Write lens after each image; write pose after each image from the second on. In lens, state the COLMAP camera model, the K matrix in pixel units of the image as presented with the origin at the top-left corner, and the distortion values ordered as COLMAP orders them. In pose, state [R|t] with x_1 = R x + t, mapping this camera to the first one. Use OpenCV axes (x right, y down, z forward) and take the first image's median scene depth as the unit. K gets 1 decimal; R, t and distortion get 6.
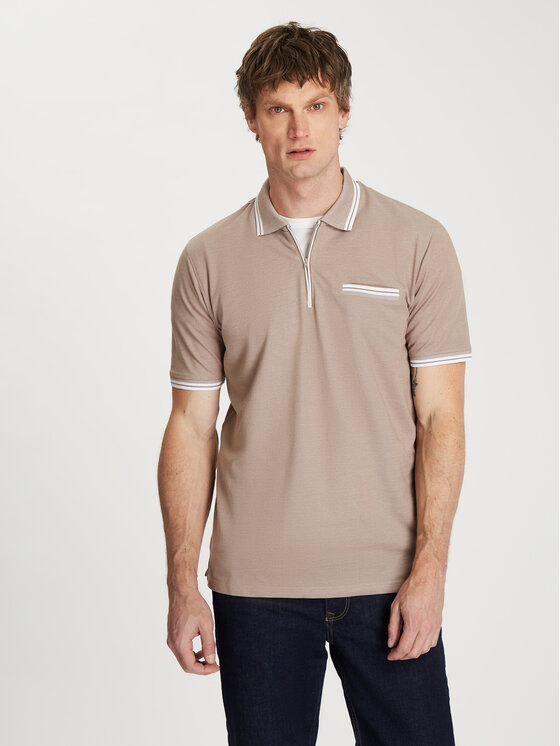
lens RADIAL K [[1661.1, 0, 280.0], [0, 1661.1, 373.0], [0, 0, 1]] dist [-0.106092, -0.165407]
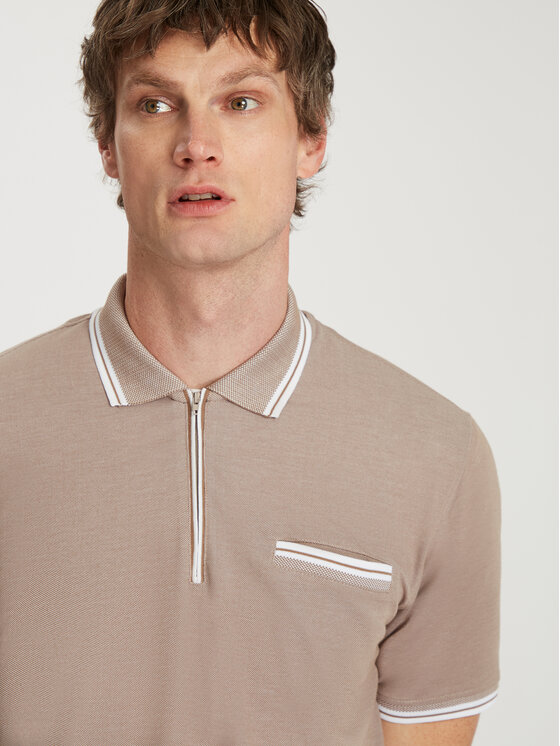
lens RADIAL K [[1775.4, 0, 280.0], [0, 1775.4, 373.0], [0, 0, 1]] dist [-0.016179, -0.066821]
pose [[0.996126, 0.087660, 0.006980, 0.033909], [-0.084721, 0.977938, -0.190943, -0.001886], [-0.023564, 0.189612, 0.981576, 0.544596]]
